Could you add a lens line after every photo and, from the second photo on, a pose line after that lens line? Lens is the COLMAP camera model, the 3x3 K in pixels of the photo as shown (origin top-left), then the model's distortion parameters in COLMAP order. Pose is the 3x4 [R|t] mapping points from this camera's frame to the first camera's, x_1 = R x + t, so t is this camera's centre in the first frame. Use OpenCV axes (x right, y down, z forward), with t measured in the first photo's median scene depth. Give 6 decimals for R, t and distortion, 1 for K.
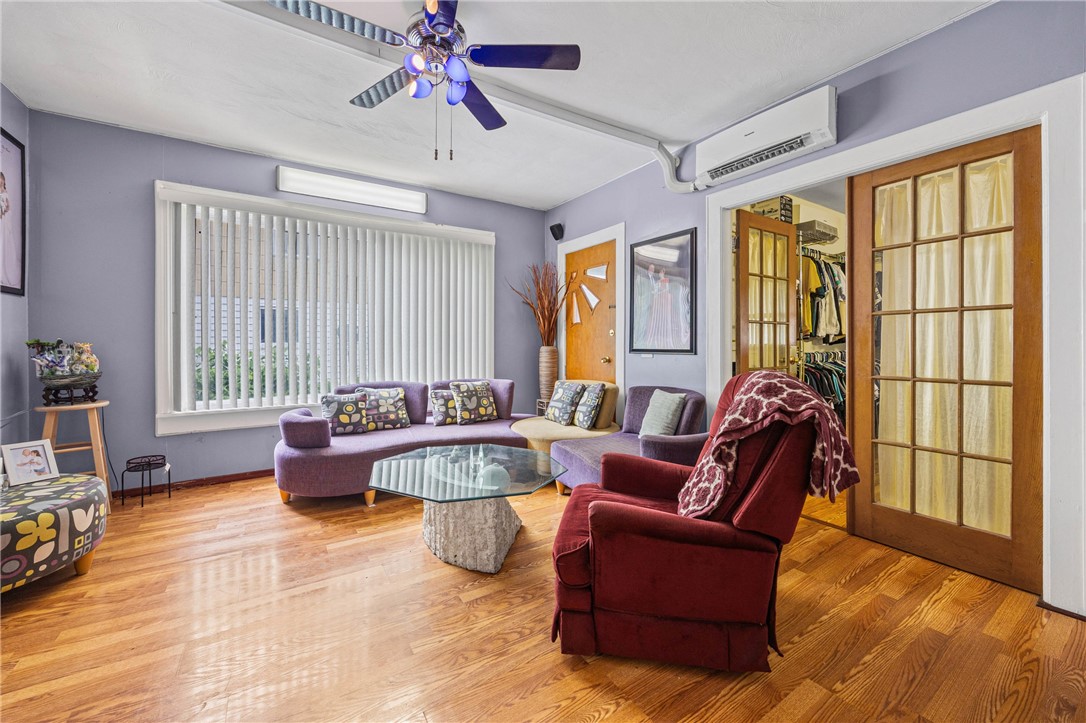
lens RADIAL K [[422.2, 0, 545.2], [0, 422.2, 344.4], [0, 0, 1]] dist [0.001400, 0.000419]
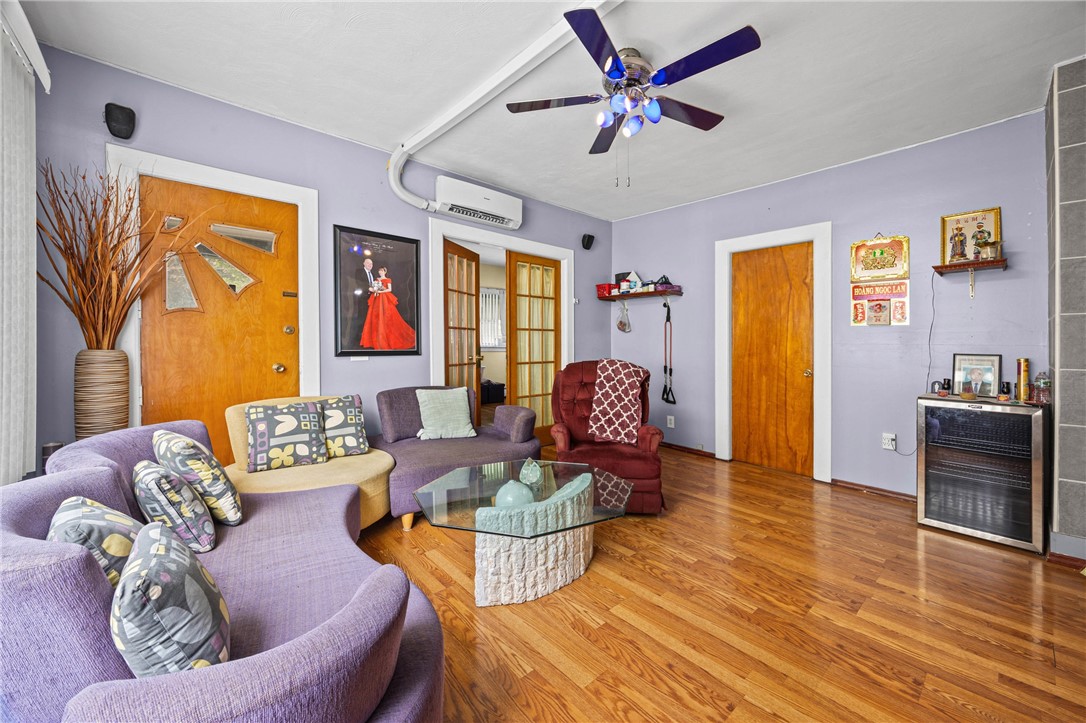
lens RADIAL K [[422.2, 0, 558.1], [0, 422.2, 344.3], [0, 0, 1]] dist [0.001400, 0.000419]
pose [[-0.165480, -0.003702, 0.986206, -1.060165], [-0.002113, 0.999992, 0.003399, -0.011202], [-0.986211, -0.001521, -0.165487, 1.093982]]
